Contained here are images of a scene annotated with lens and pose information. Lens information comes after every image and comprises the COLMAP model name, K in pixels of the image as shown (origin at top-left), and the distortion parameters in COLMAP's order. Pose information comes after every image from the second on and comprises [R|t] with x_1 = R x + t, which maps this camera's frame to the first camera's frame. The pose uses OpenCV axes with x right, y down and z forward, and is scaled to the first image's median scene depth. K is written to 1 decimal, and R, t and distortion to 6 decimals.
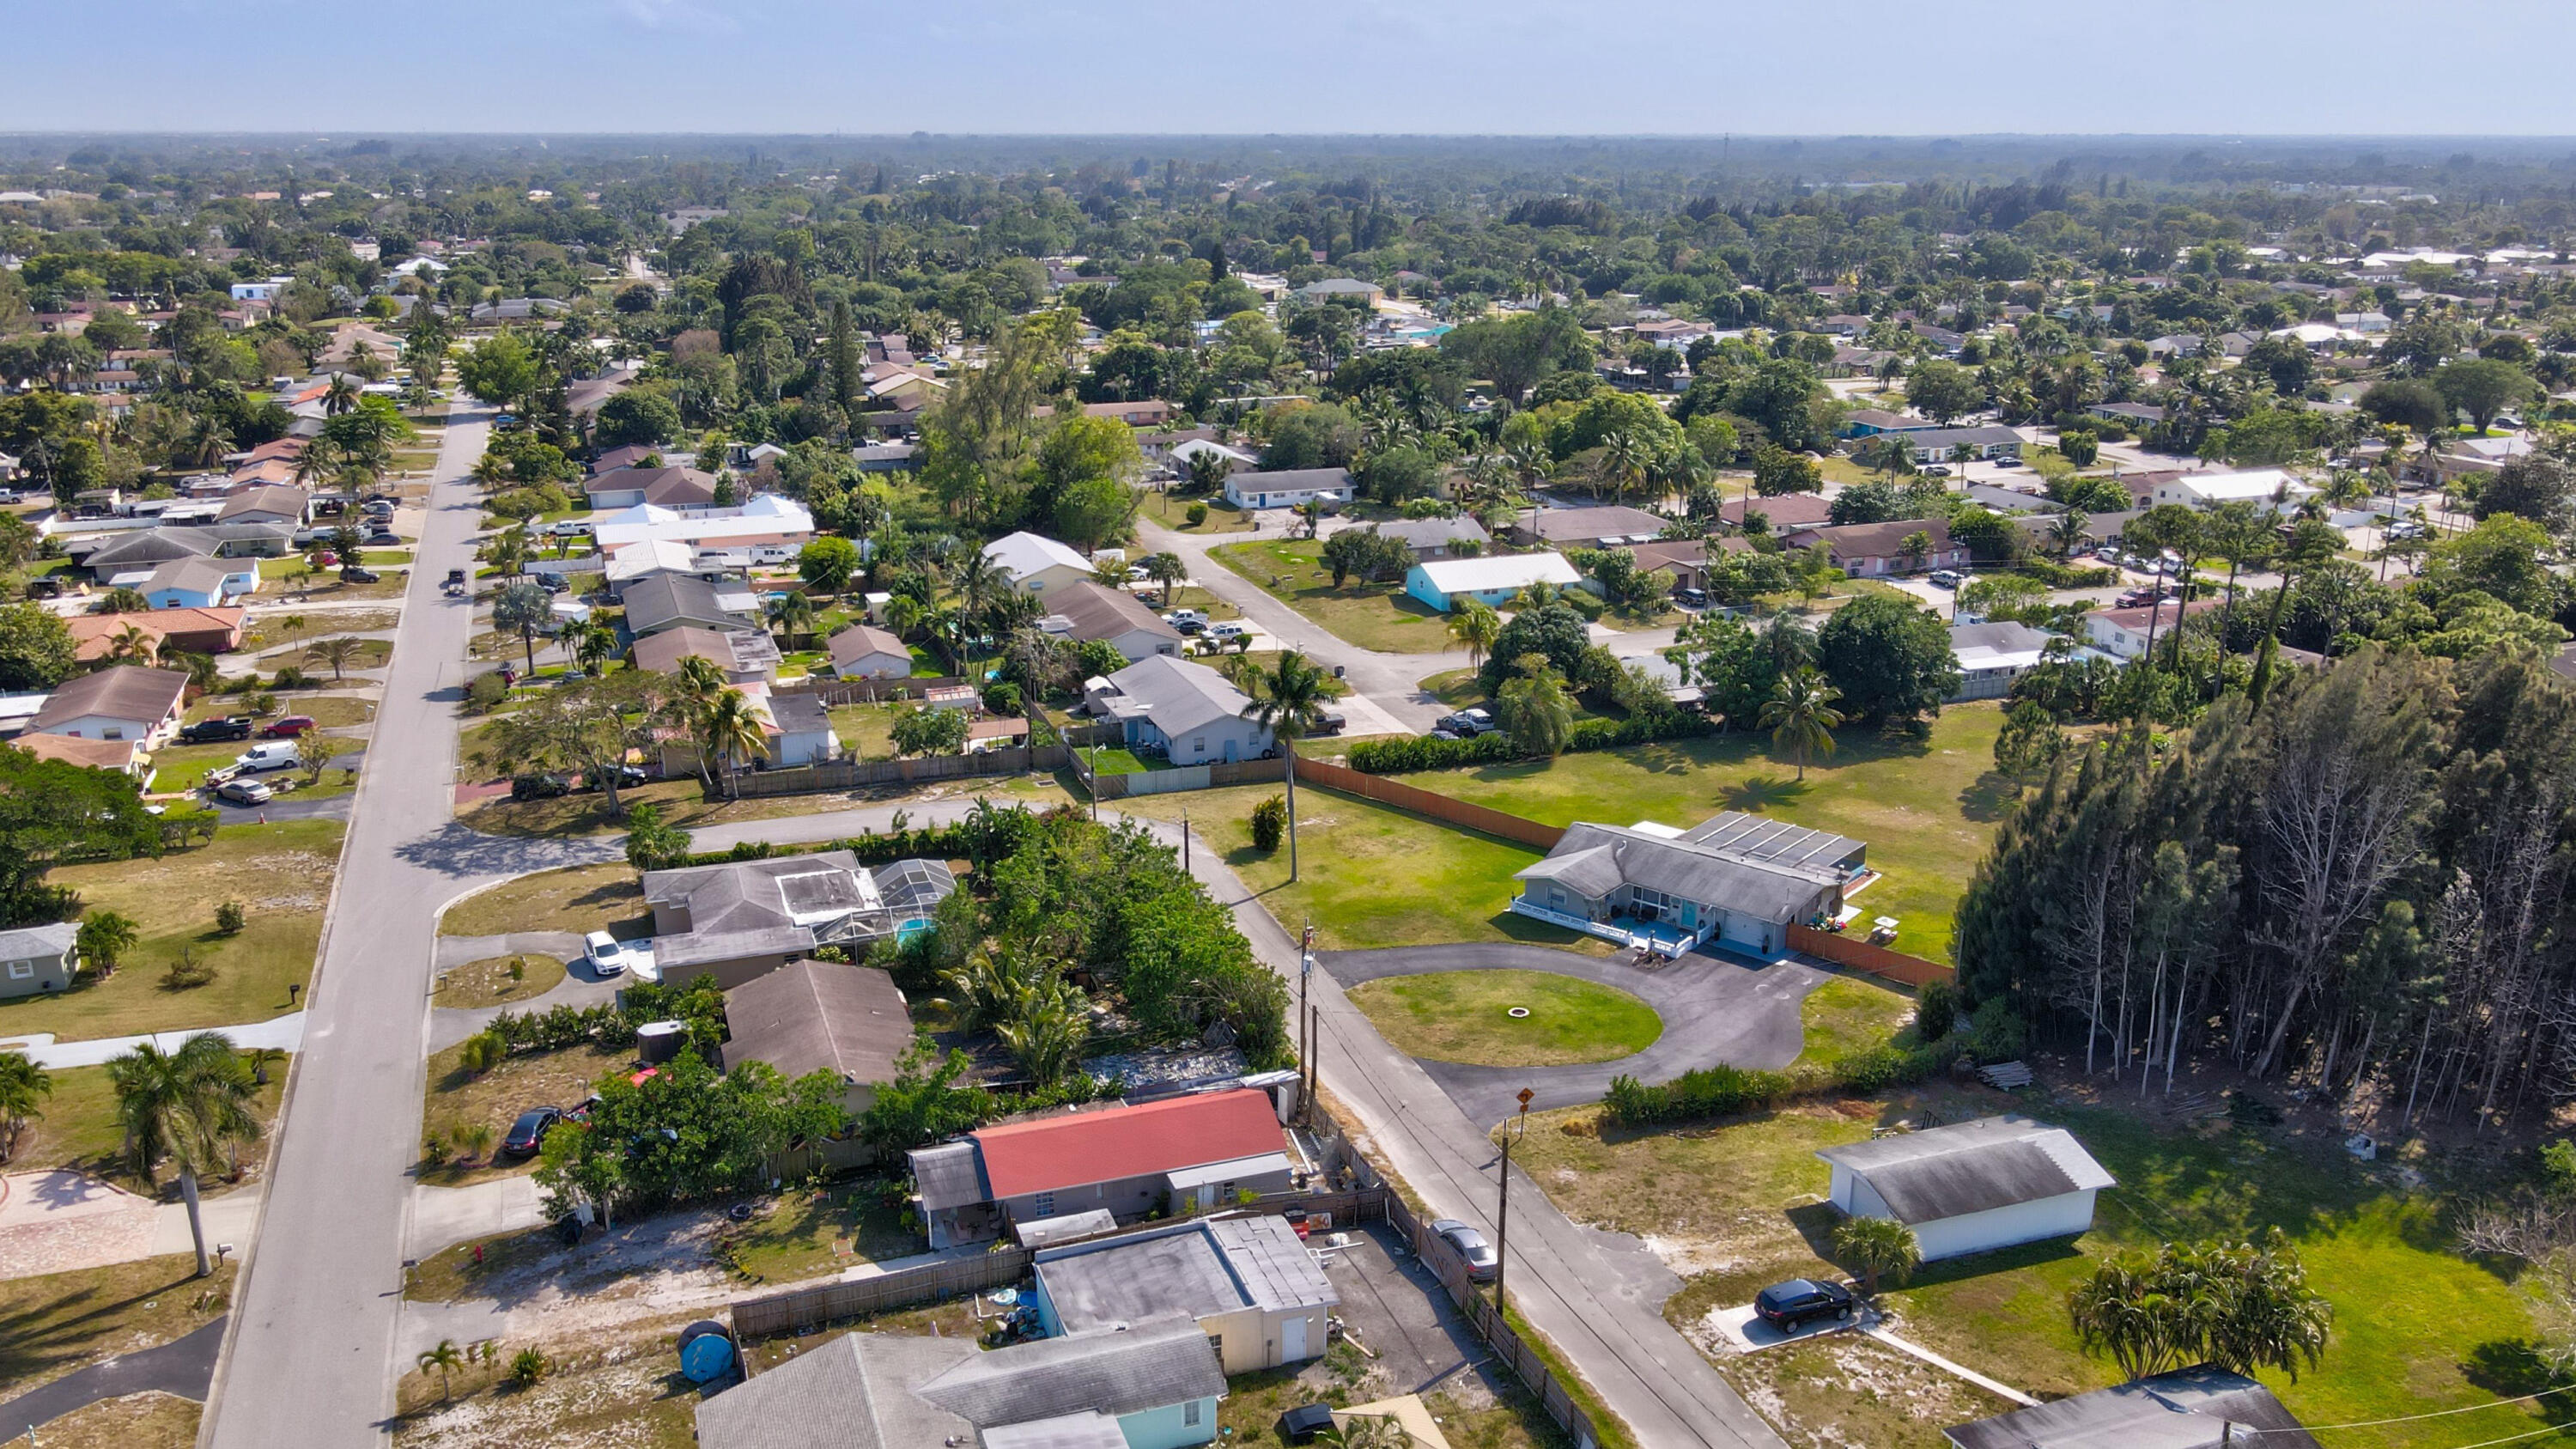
lens RADIAL K [[1949.1, 0, 1288.0], [0, 1949.1, 724.5], [0, 0, 1]] dist [0.003370, 0.003243]
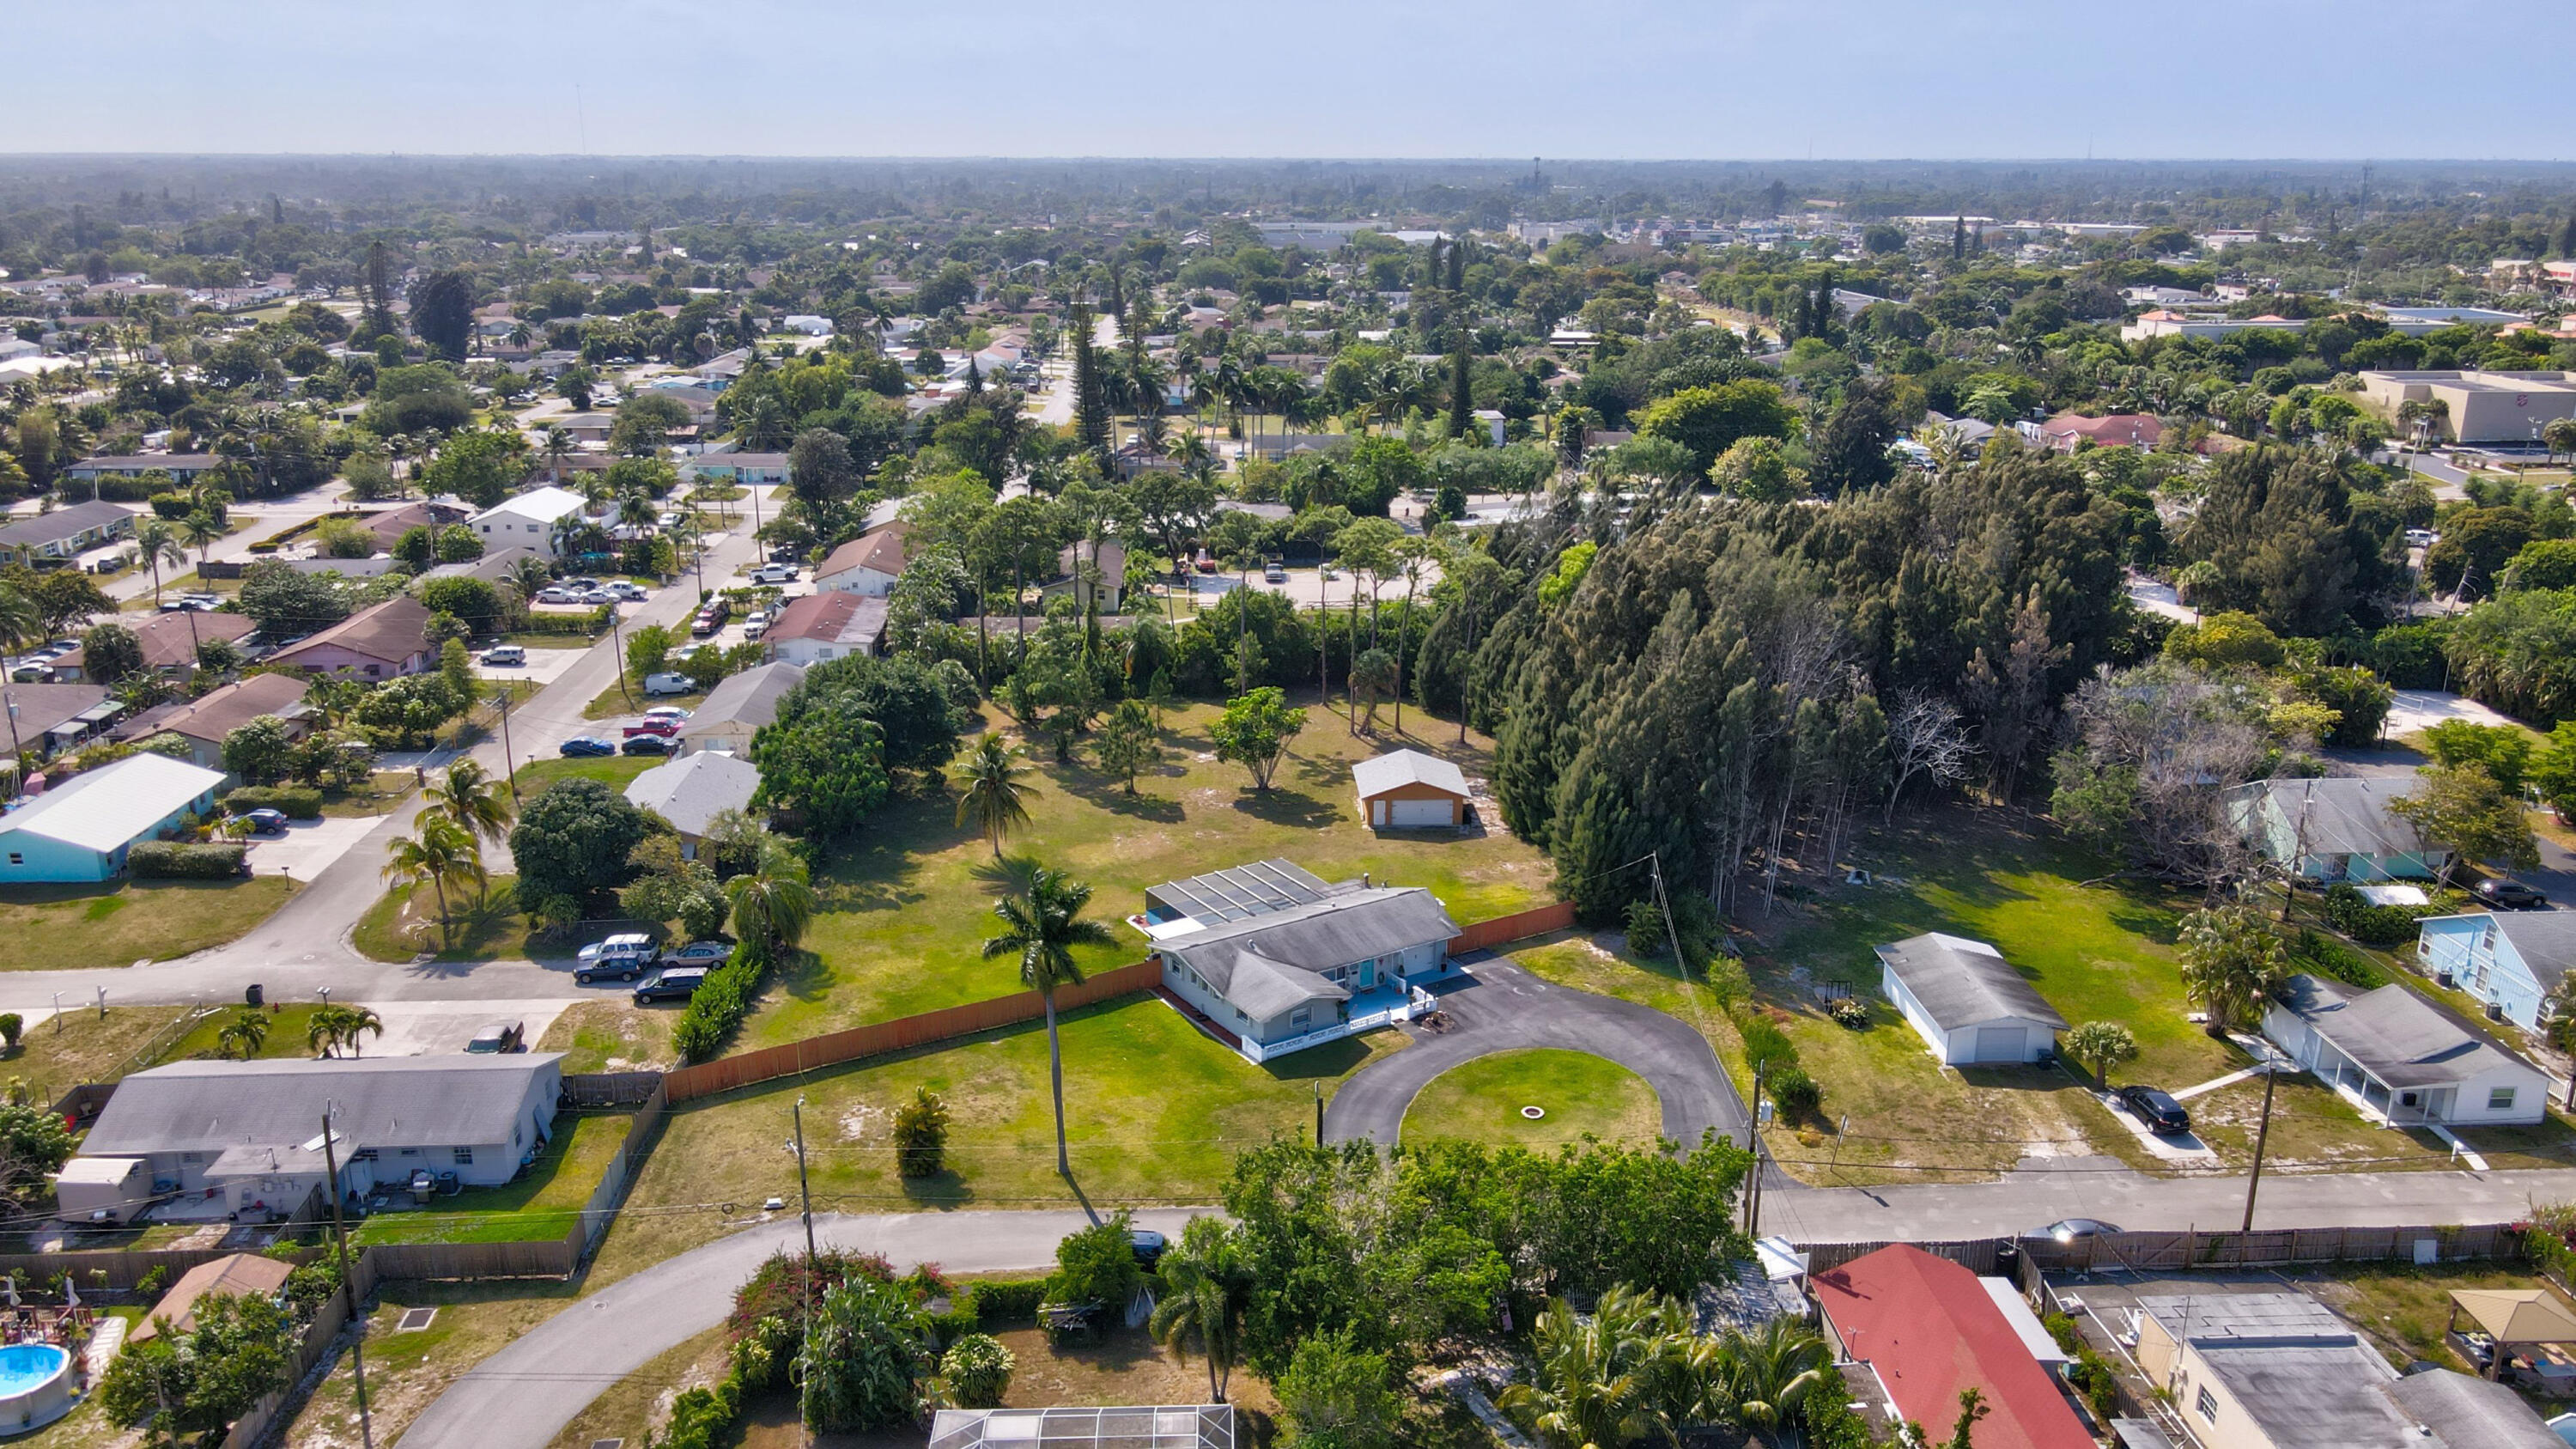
lens RADIAL K [[1899.1, 0, 1288.0], [0, 1899.1, 724.5], [0, 0, 1]] dist [0.007435, 0.002479]
pose [[0.304389, -0.272977, 0.912596, -0.499457], [0.274902, 0.942467, 0.190221, -0.164075], [-0.912018, 0.192973, 0.361919, 0.562306]]
